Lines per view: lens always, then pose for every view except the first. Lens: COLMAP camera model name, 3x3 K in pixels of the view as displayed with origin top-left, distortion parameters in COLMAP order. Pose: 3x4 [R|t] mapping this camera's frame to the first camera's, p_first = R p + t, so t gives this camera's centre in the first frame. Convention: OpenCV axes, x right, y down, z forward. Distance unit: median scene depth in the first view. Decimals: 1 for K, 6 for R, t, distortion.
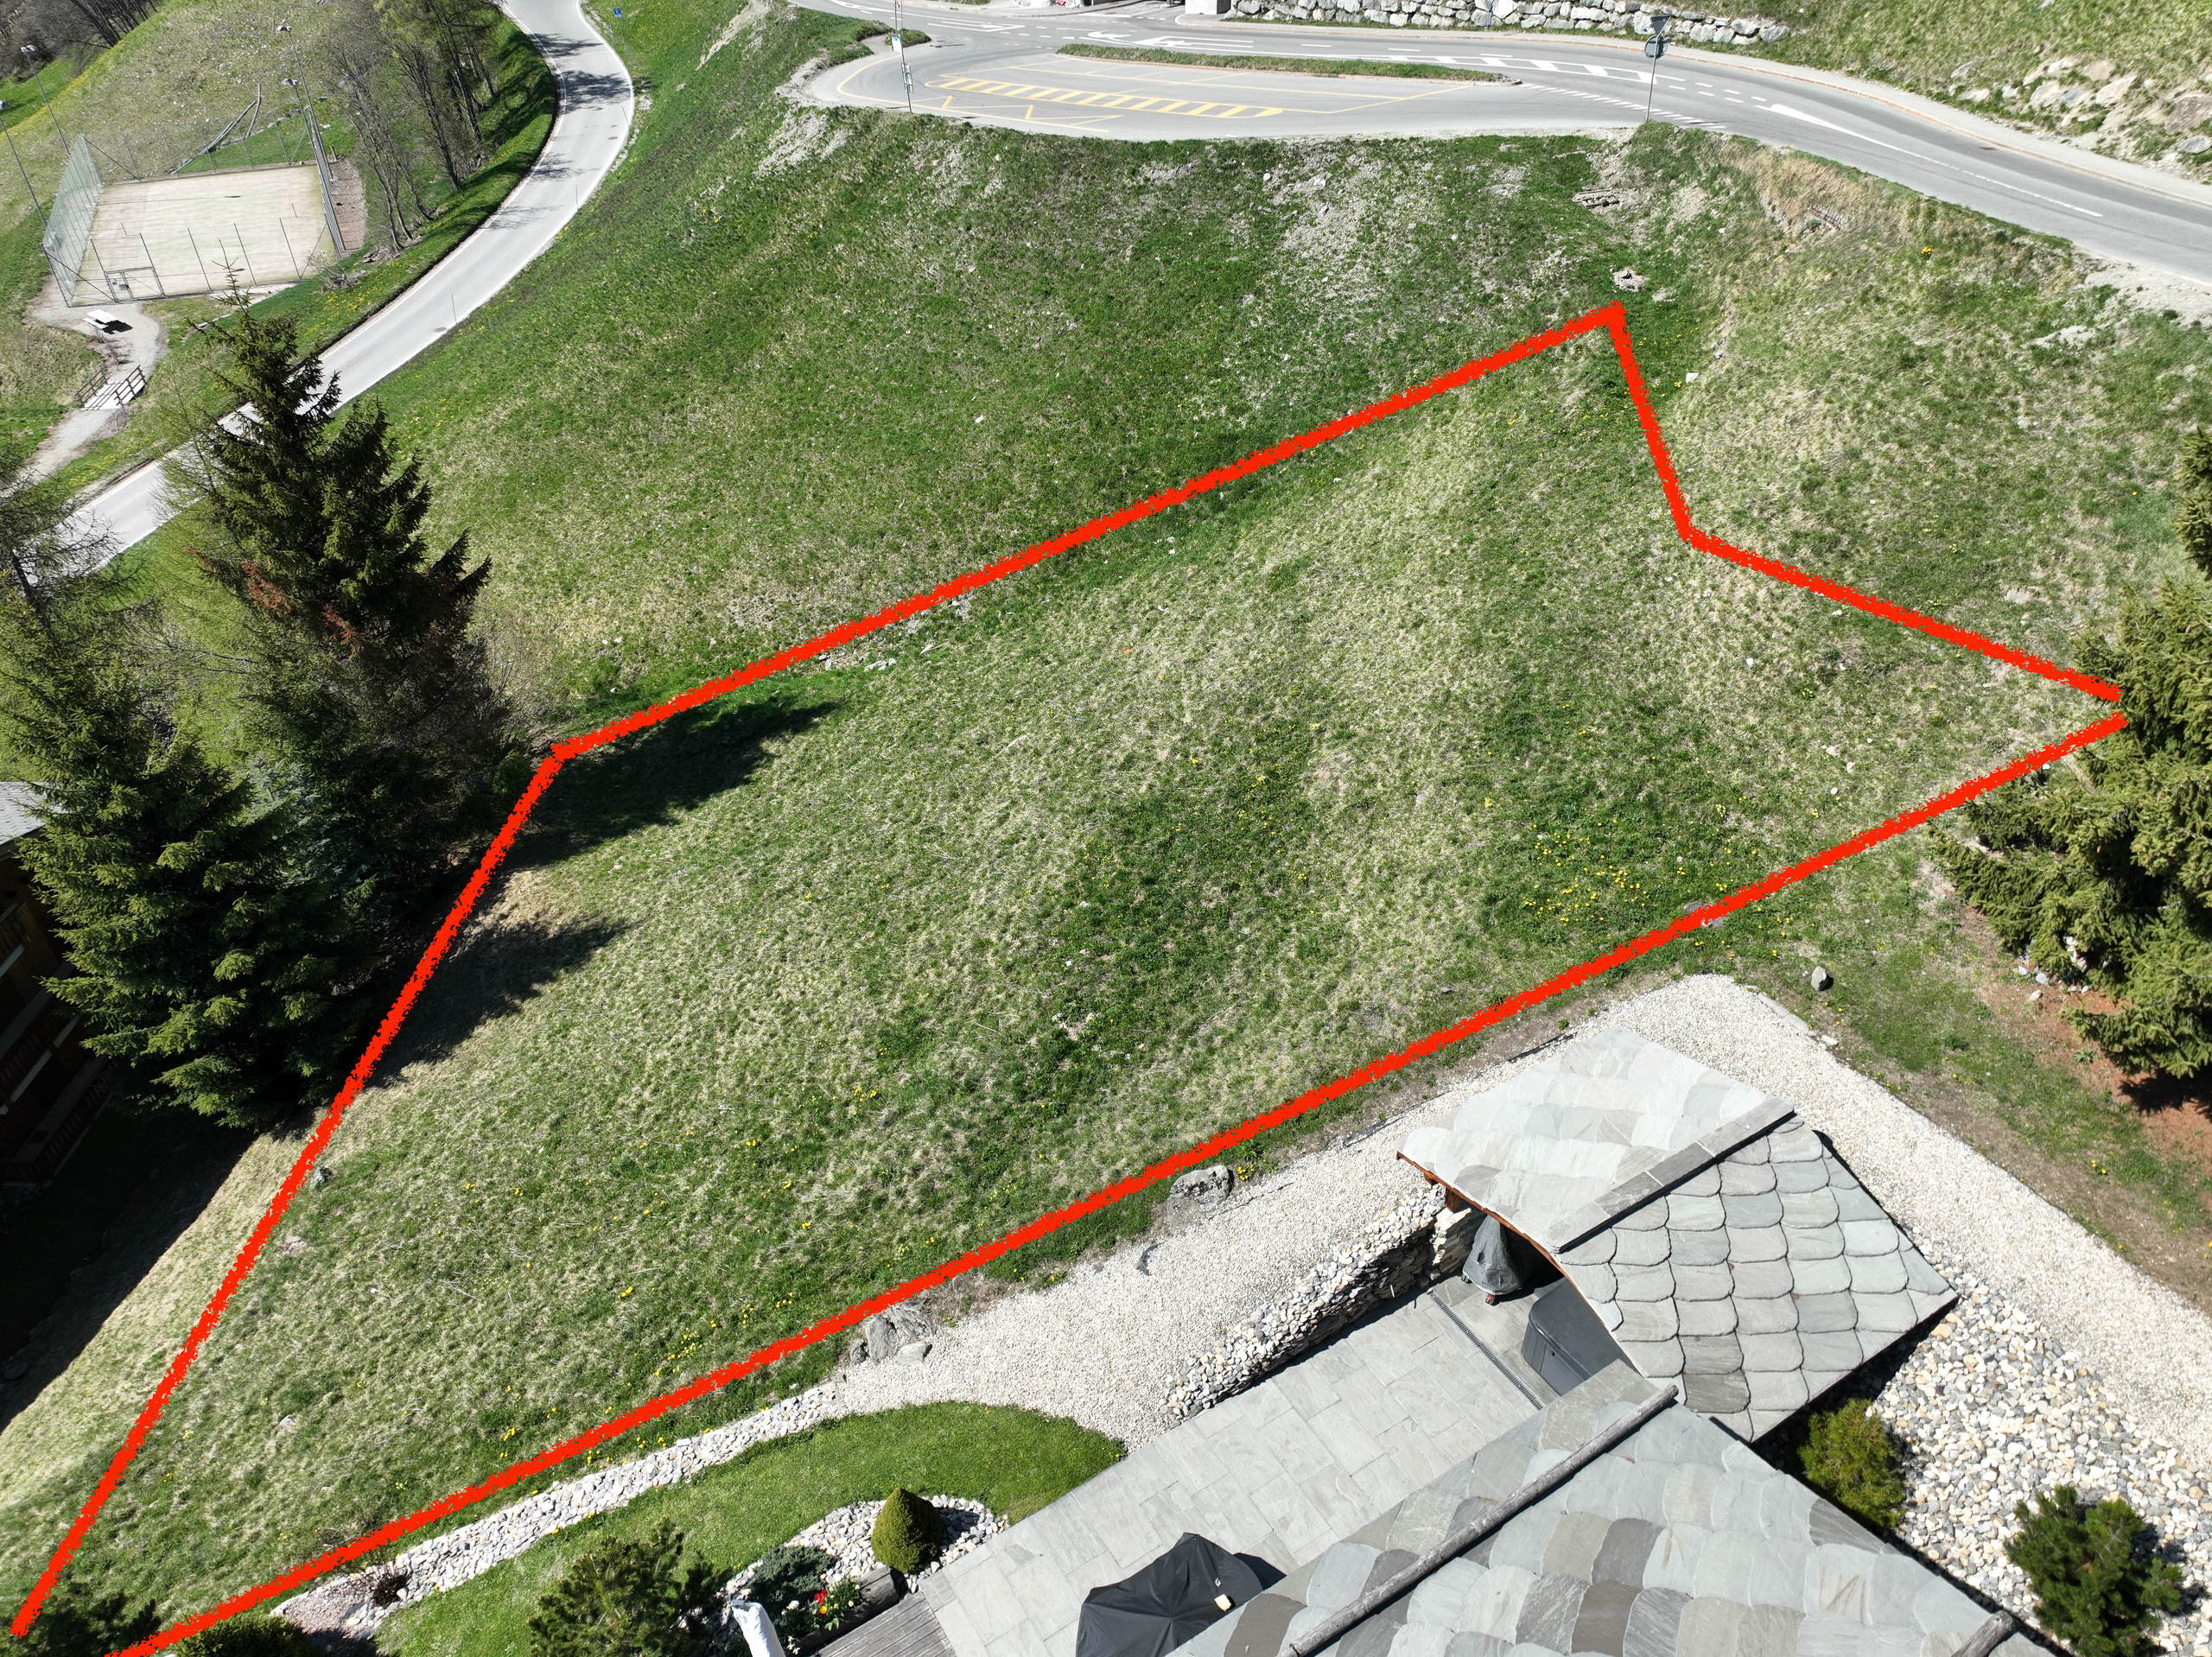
lens RADIAL K [[1570.4, 0, 1109.7], [0, 1570.4, 842.3], [0, 0, 1]] dist [0.003270, 0.011565]
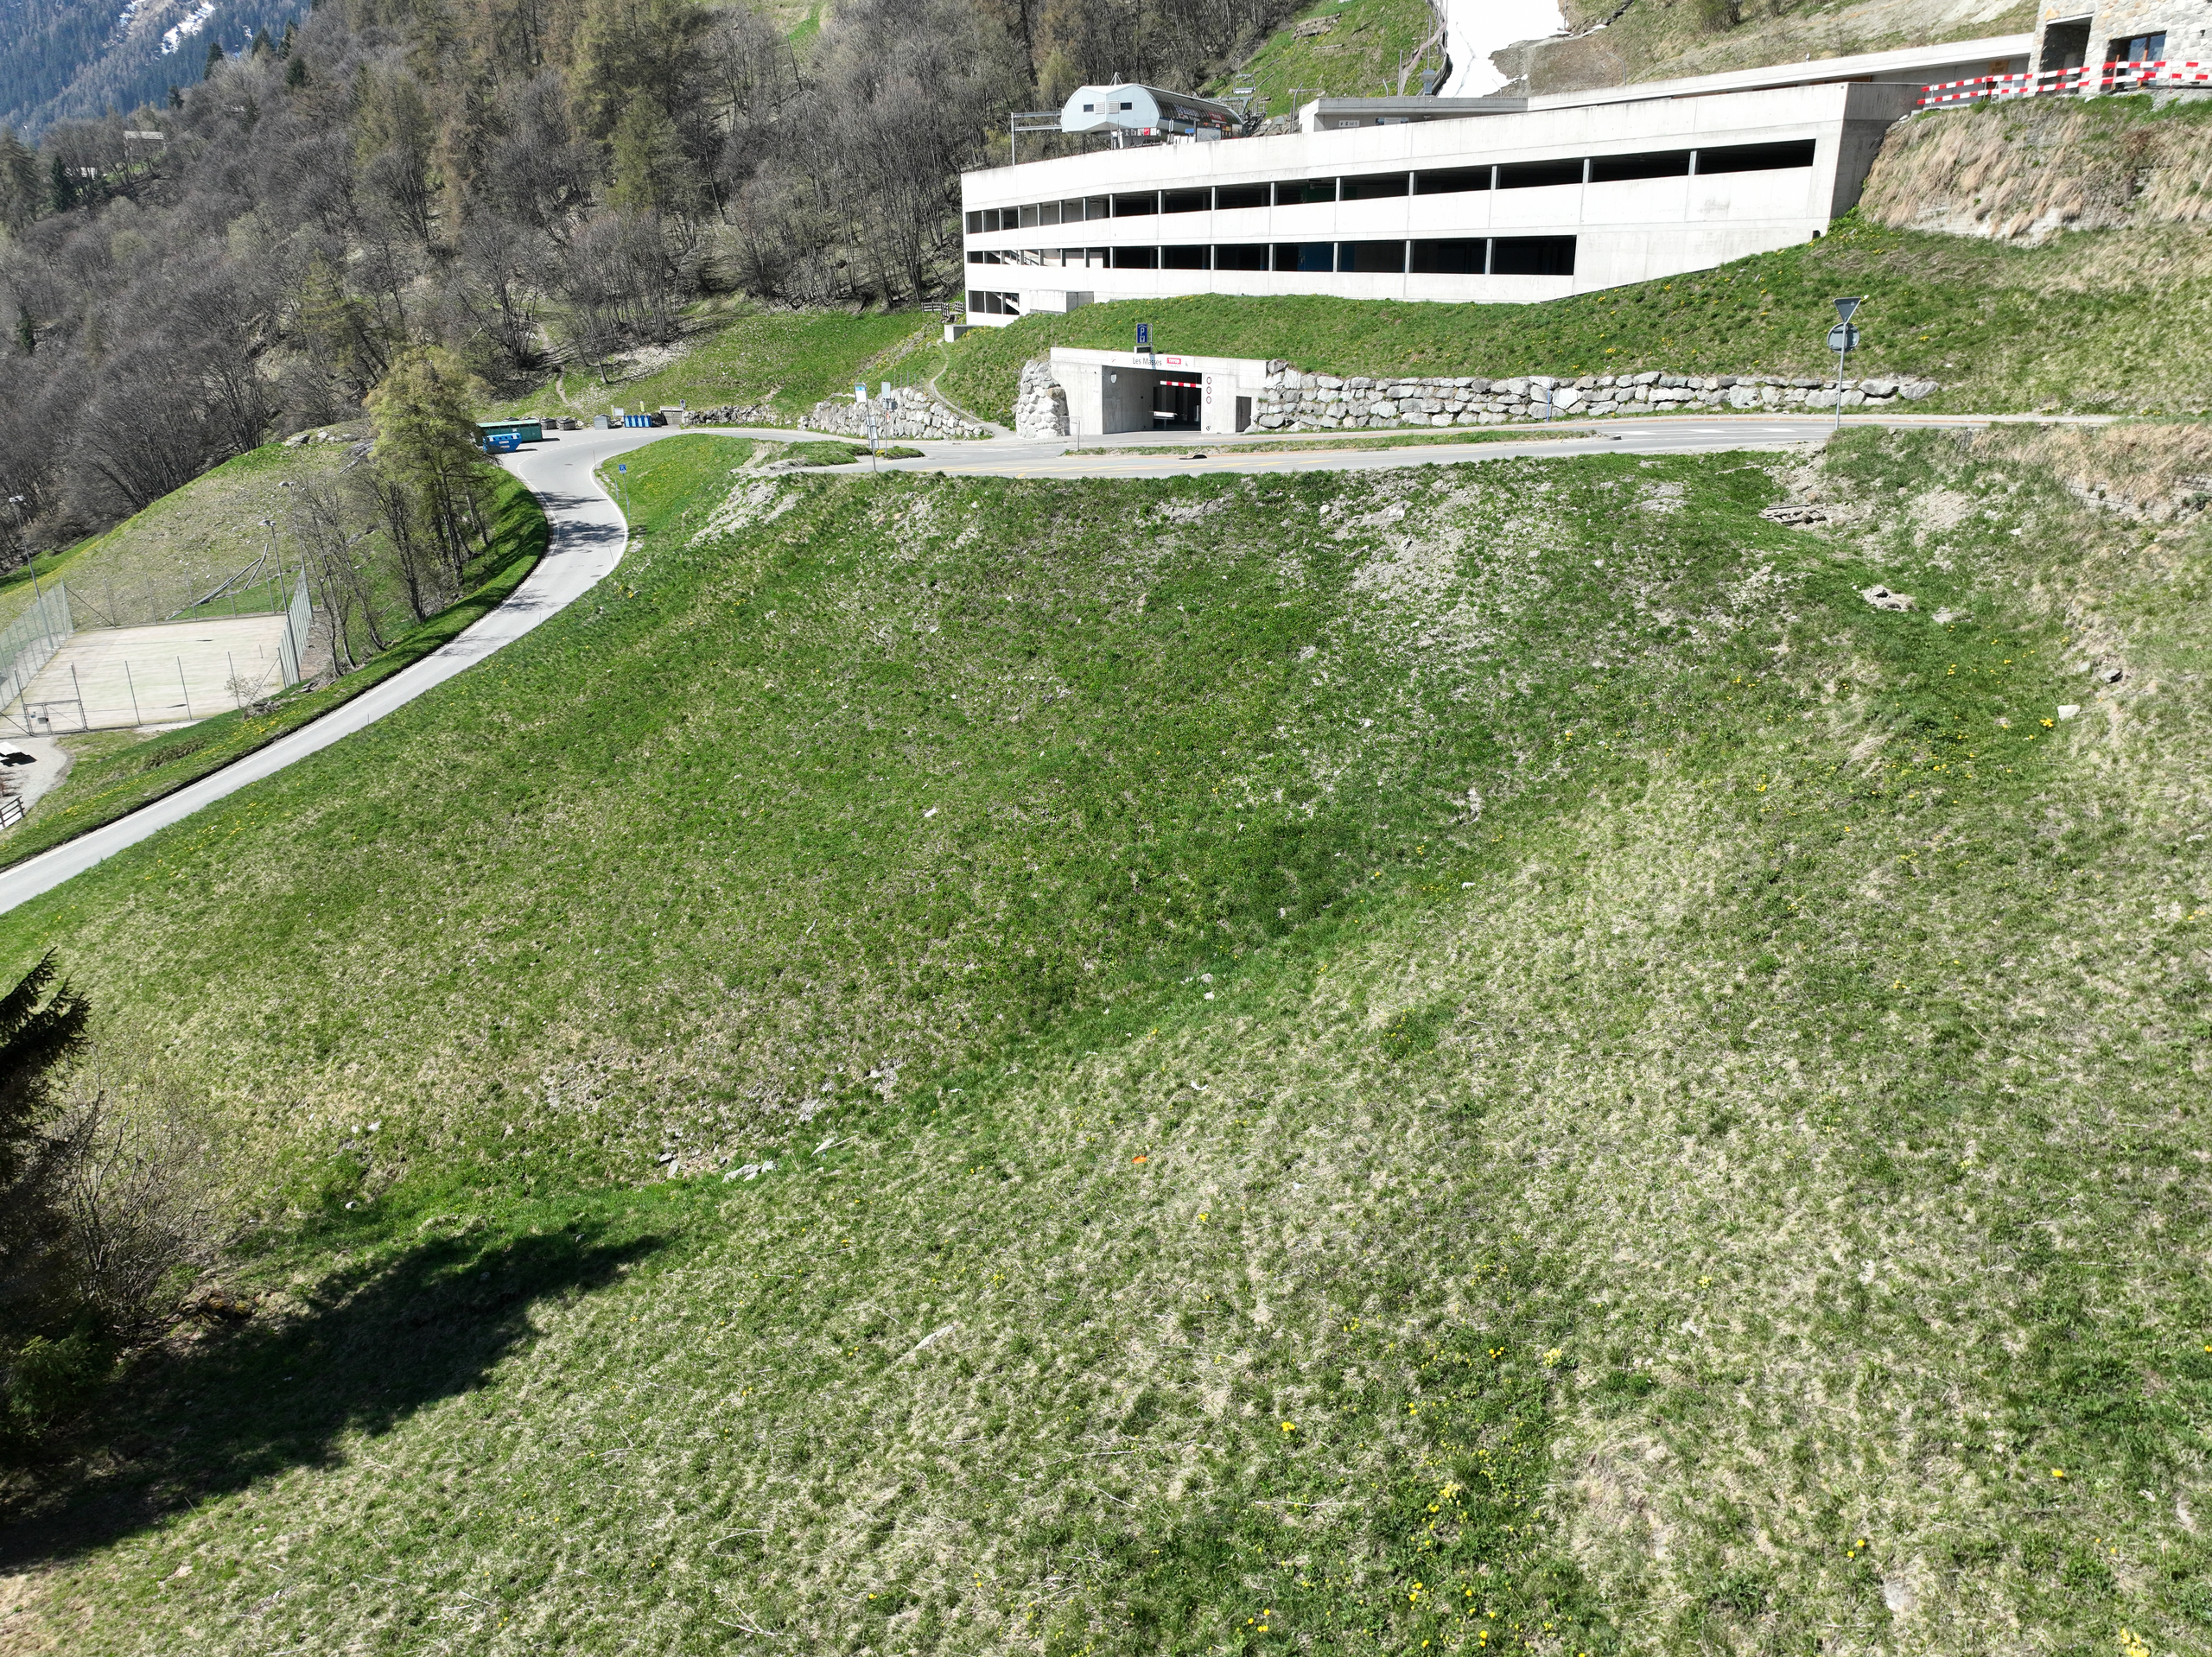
lens RADIAL K [[1570.4, 0, 1115.6], [0, 1570.4, 809.7], [0, 0, 1]] dist [0.003270, 0.011565]
pose [[0.999984, 0.004761, -0.003214, 0.002782], [-0.005520, 0.951196, -0.308538, -0.054670], [0.001588, 0.308551, 0.951207, 0.338169]]
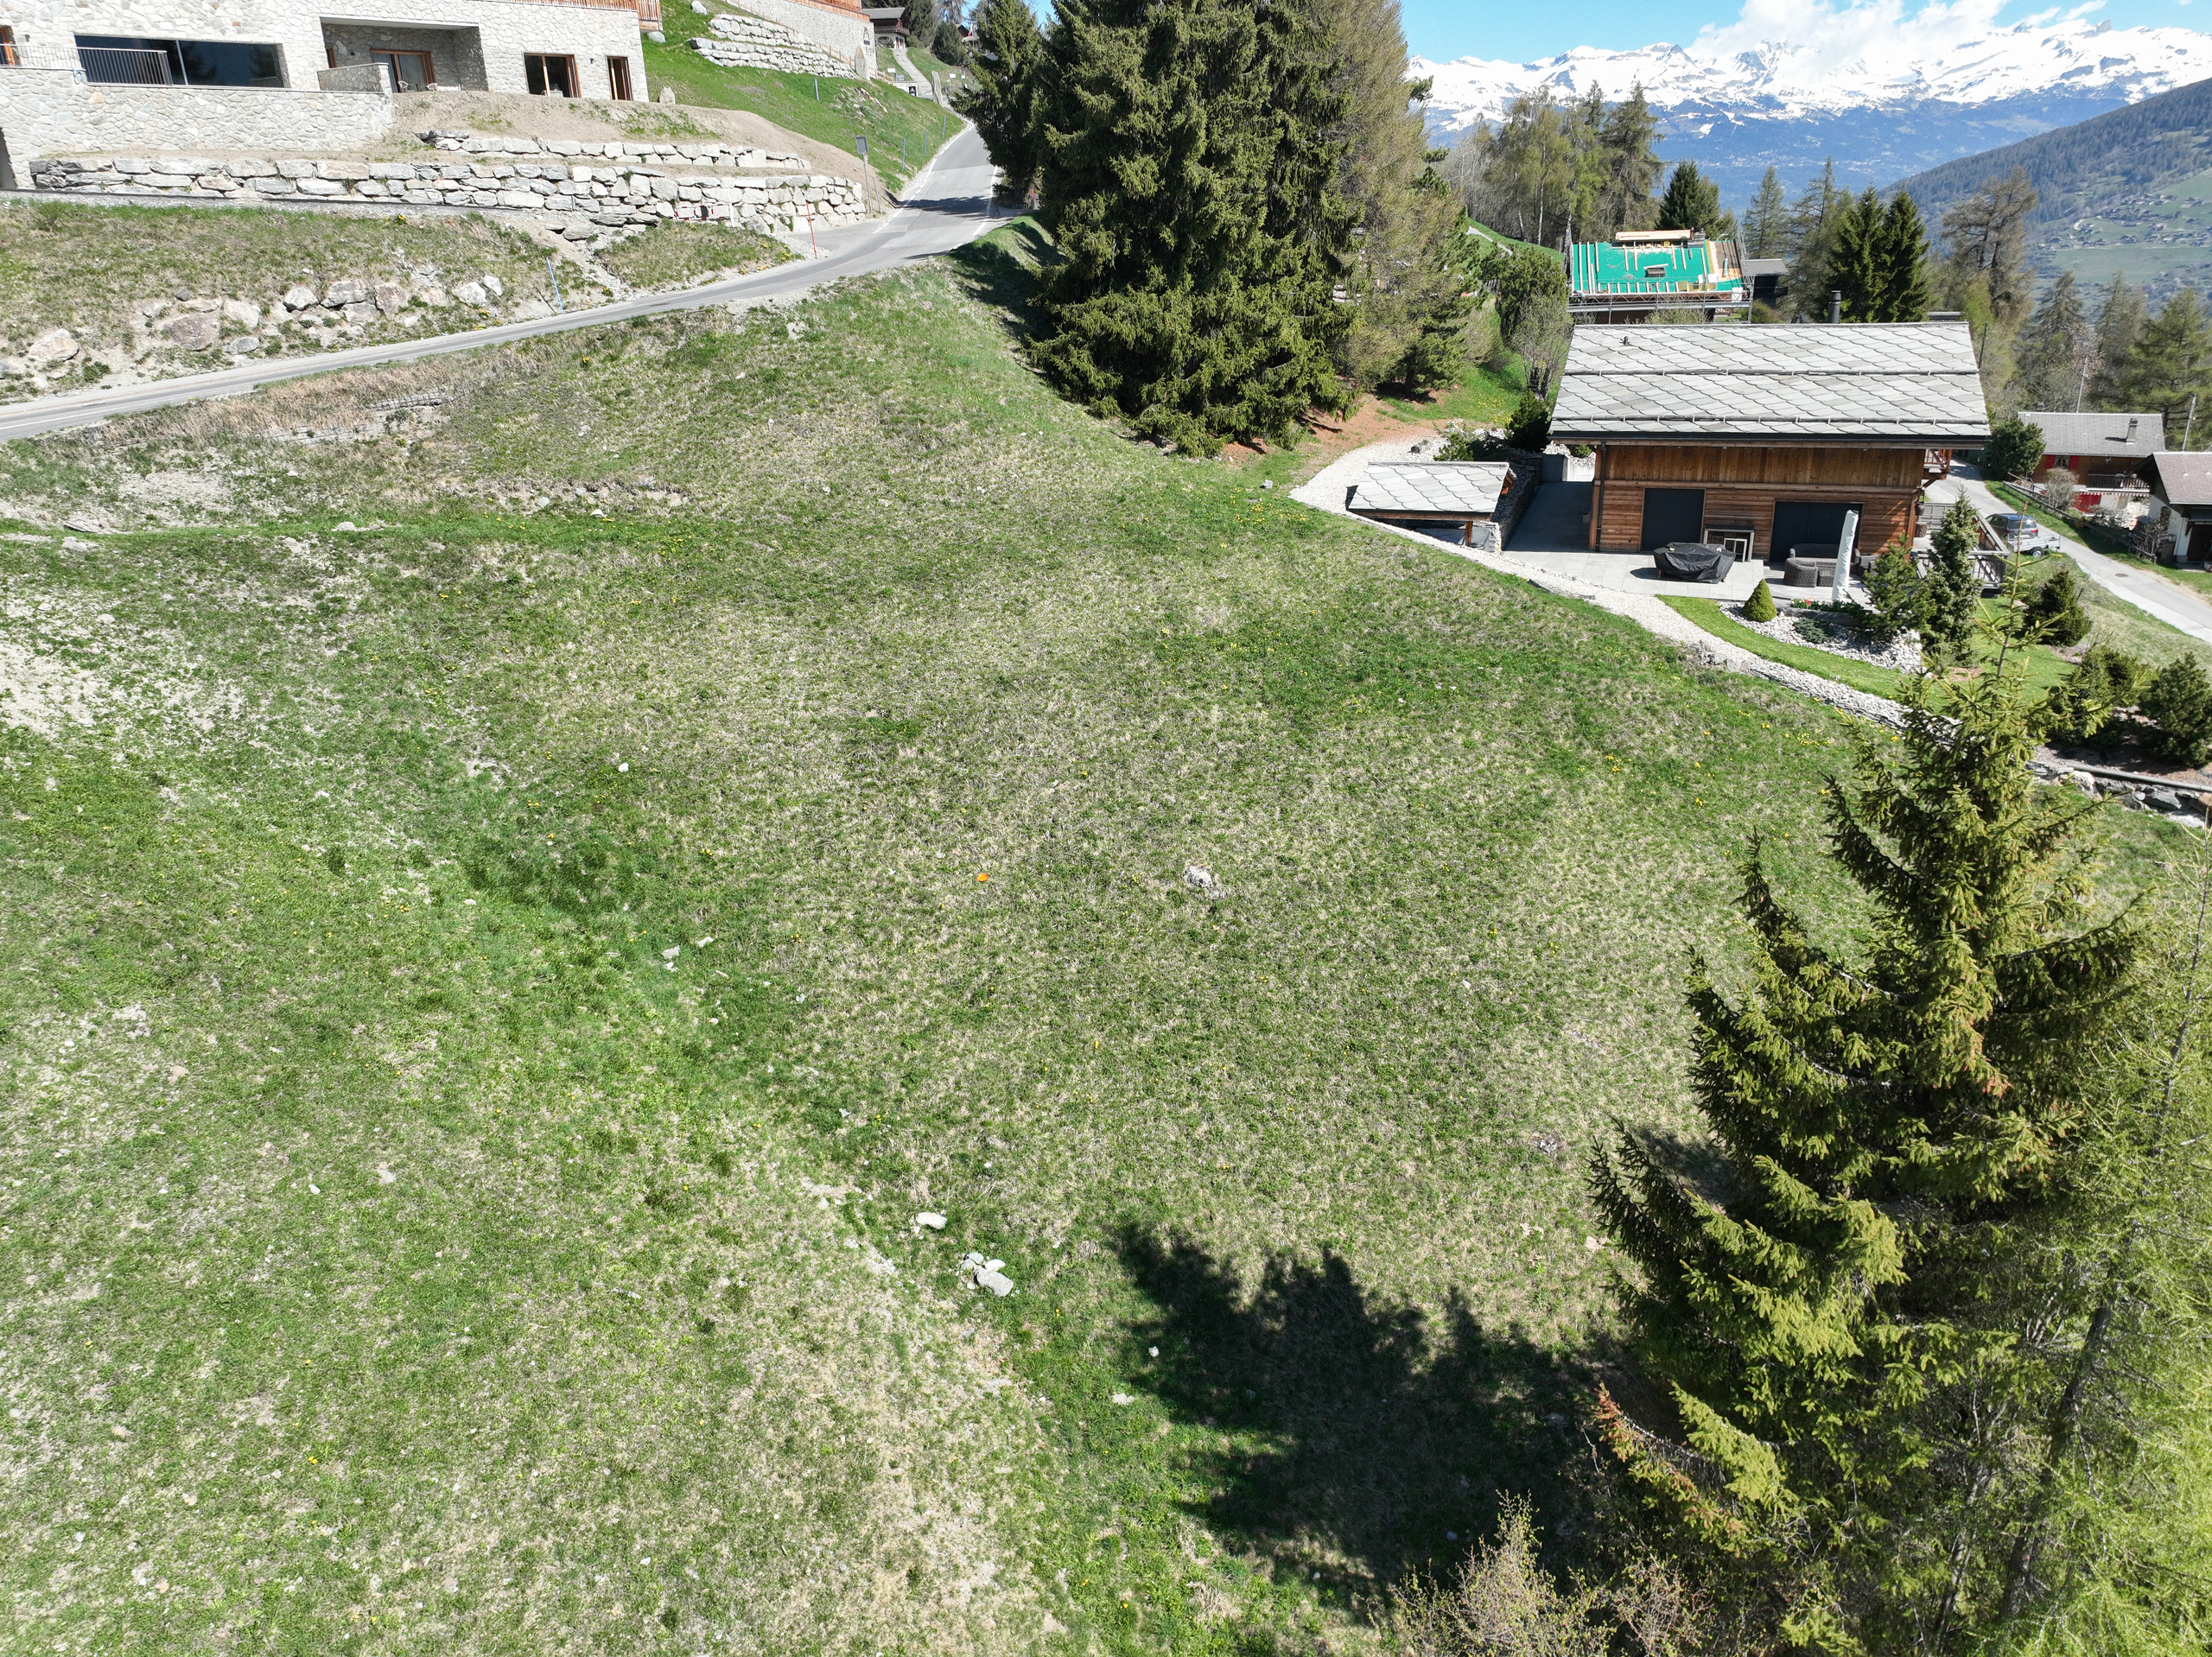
lens RADIAL K [[1570.4, 0, 1128.4], [0, 1570.4, 841.6], [0, 0, 1]] dist [0.003270, 0.011565]
pose [[-0.633673, -0.263360, 0.727393, -0.531560], [0.501115, 0.576591, 0.645310, -0.523721], [-0.589357, 0.773424, -0.233397, 0.941940]]
